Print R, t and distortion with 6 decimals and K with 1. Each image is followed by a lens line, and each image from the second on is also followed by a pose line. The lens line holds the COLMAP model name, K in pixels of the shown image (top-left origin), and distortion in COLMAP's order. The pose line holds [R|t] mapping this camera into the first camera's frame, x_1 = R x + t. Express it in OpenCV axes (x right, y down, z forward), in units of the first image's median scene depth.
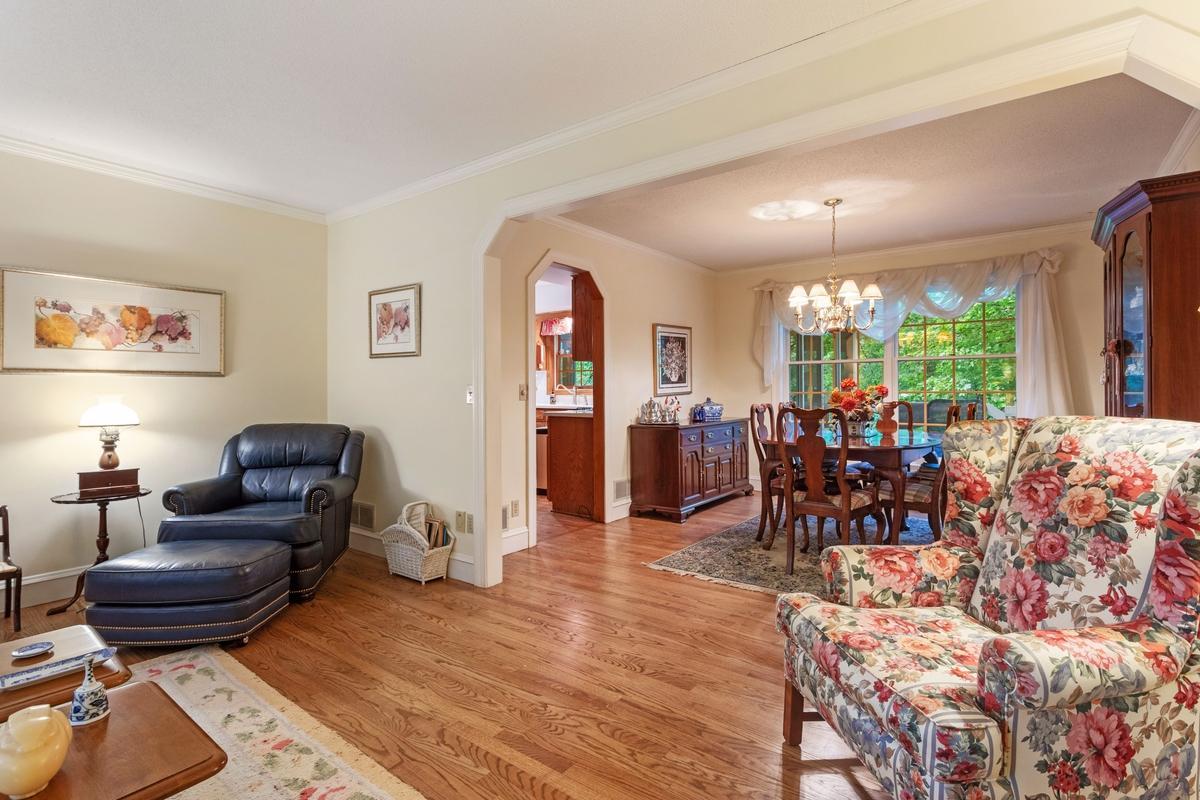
lens RADIAL K [[582.2, 0, 602.0], [0, 582.2, 385.8], [0, 0, 1]] dist [-0.003587, -0.000135]
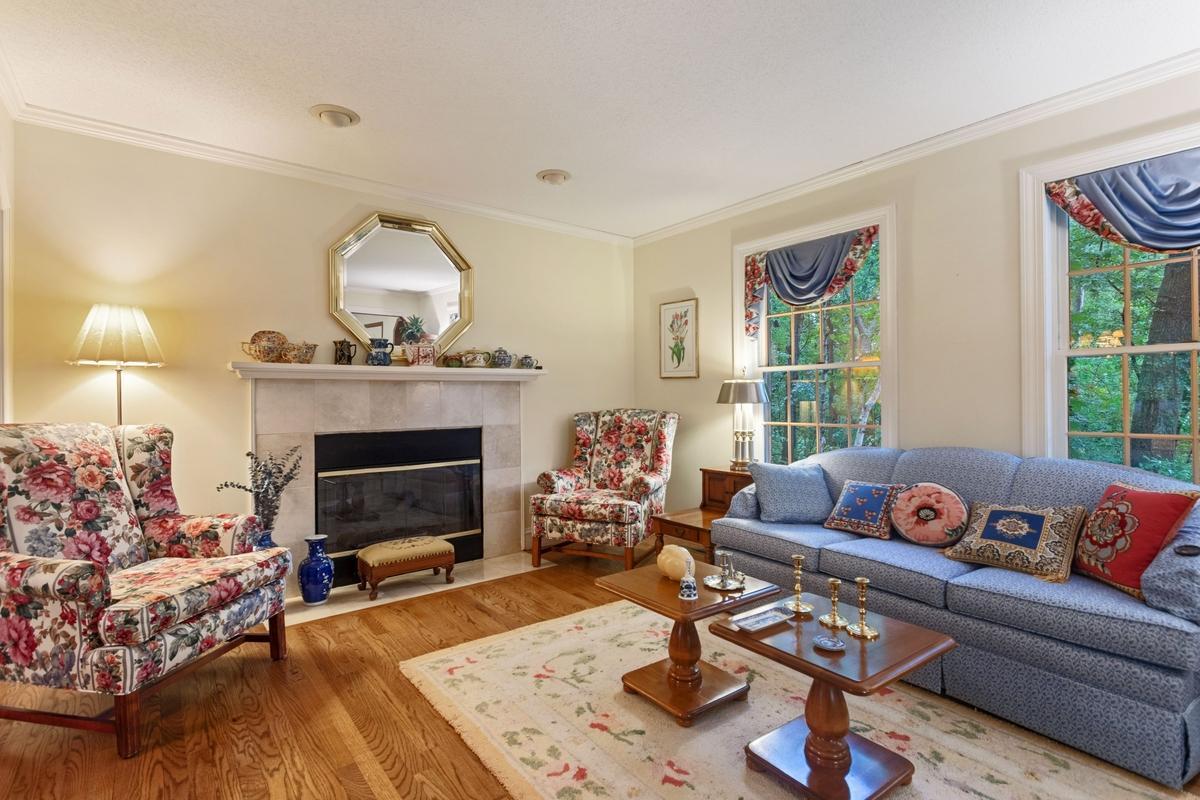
lens RADIAL K [[571.0, 0, 610.1], [0, 571.0, 397.1], [0, 0, 1]] dist [0.003060, 0.000529]
pose [[-0.968672, 0.015273, 0.247872, -0.258969], [0.014435, 0.999882, -0.005199, 0.005903], [-0.247923, -0.001458, -0.968779, 0.624143]]
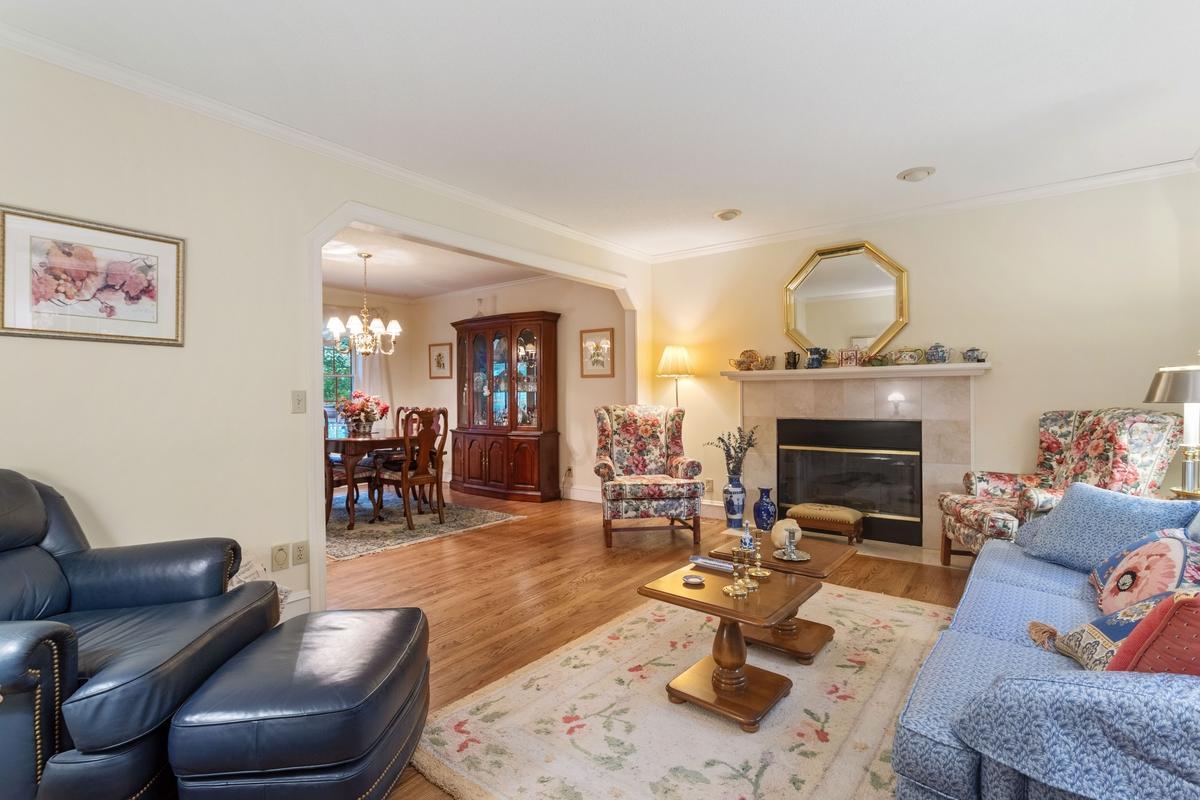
lens RADIAL K [[571.0, 0, 610.1], [0, 571.0, 397.1], [0, 0, 1]] dist [0.003060, 0.000529]
pose [[-0.014580, 0.005500, 0.999879, -0.704343], [0.003630, 0.999979, -0.005448, 0.008966], [-0.999887, 0.003550, -0.014599, 0.365824]]
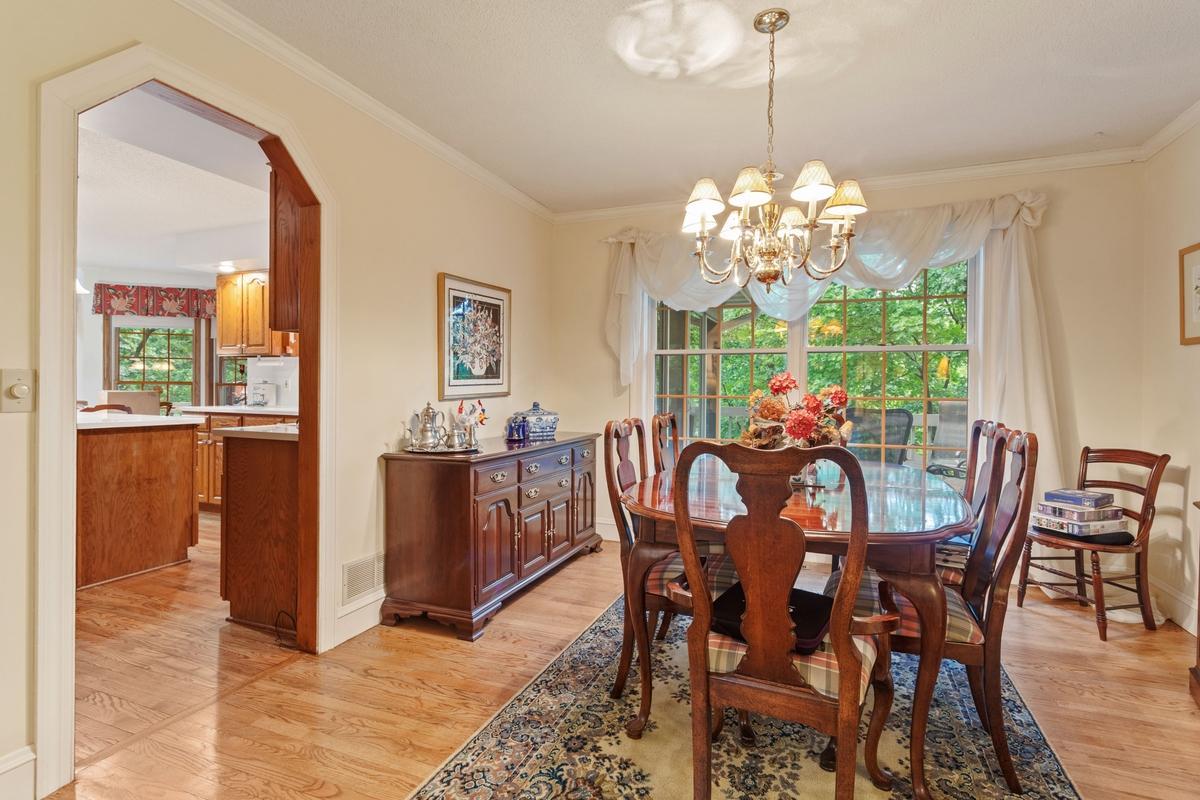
lens RADIAL K [[582.2, 0, 602.0], [0, 582.2, 385.8], [0, 0, 1]] dist [-0.003587, -0.000135]
pose [[0.965408, 0.016827, 0.260199, 0.102246], [-0.017337, 0.999850, -0.000336, 0.001622], [-0.260166, -0.004187, 0.965555, 0.433225]]
